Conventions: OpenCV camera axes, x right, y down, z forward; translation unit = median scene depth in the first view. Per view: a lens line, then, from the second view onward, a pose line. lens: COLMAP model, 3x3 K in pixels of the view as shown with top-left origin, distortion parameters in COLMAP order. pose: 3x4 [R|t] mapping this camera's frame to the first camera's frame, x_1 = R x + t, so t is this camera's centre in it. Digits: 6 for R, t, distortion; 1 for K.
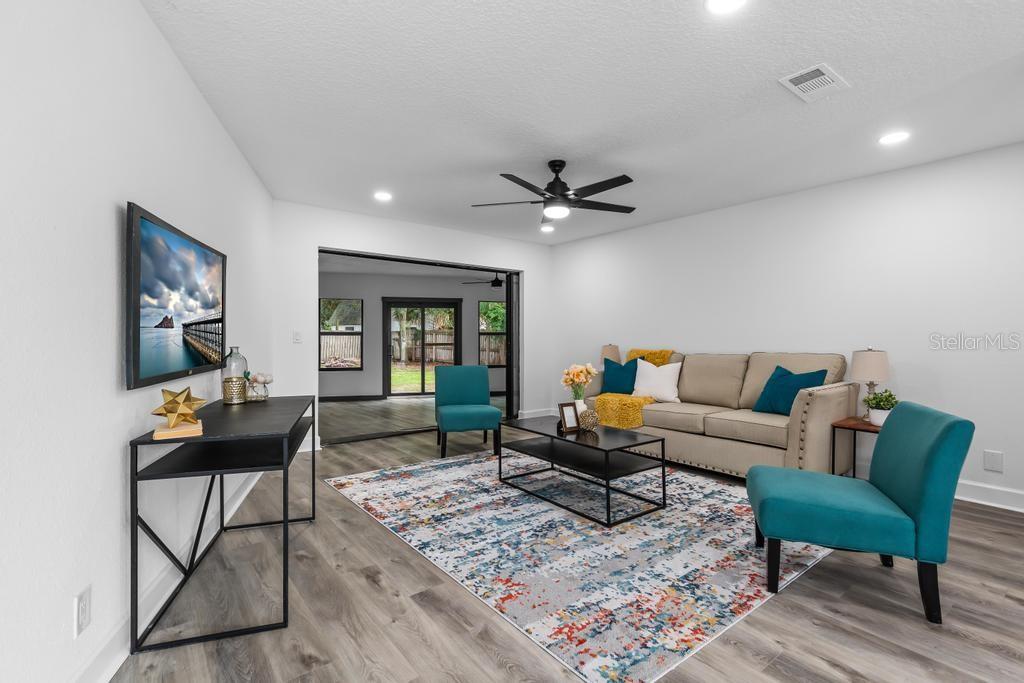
lens RADIAL K [[475.6, 0, 511.2], [0, 475.6, 337.3], [0, 0, 1]] dist [0.004850, -0.001124]
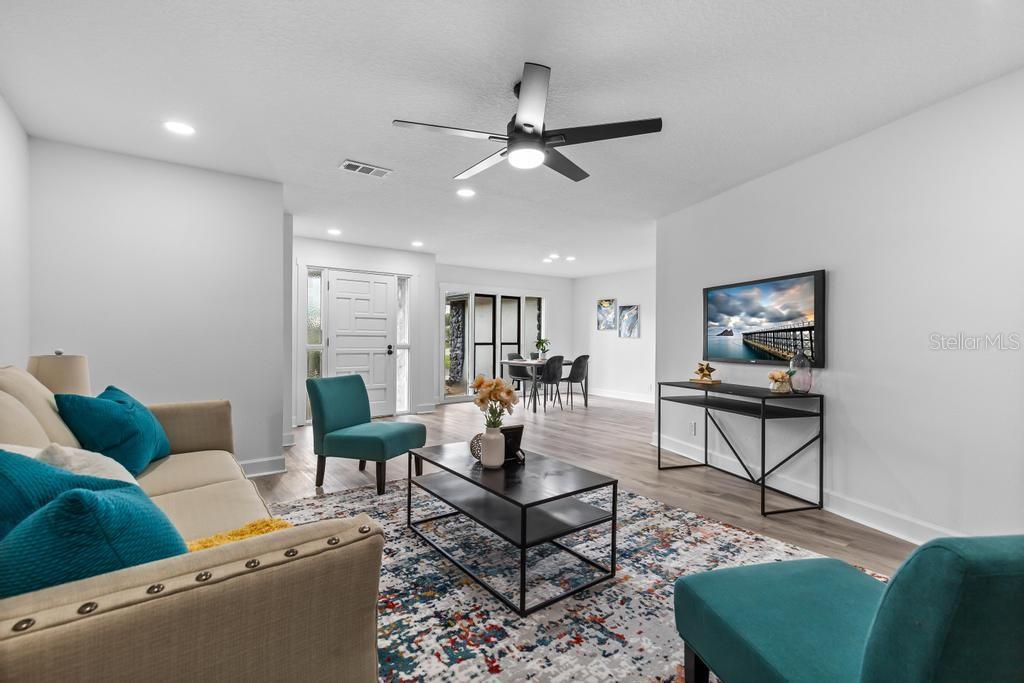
lens RADIAL K [[475.6, 0, 513.5], [0, 475.6, 336.8], [0, 0, 1]] dist [0.004850, -0.001124]
pose [[-0.999968, -0.007817, -0.001530, 0.113122], [-0.007816, 0.999969, -0.001112, -0.002564], [0.001538, -0.001100, -0.999998, 1.689004]]
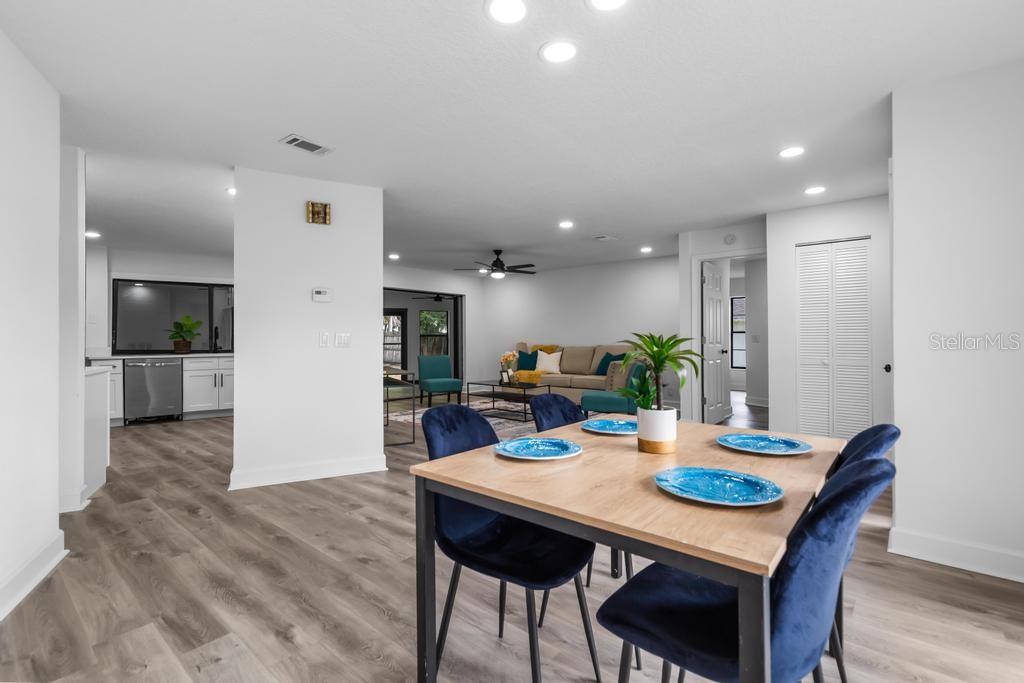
lens RADIAL K [[475.6, 0, 516.1], [0, 475.6, 339.5], [0, 0, 1]] dist [0.004850, -0.001124]
pose [[0.977774, -0.005620, 0.209584, -0.251822], [0.004827, 0.999979, 0.004295, -0.002387], [-0.209604, -0.003188, 0.977781, -0.975594]]
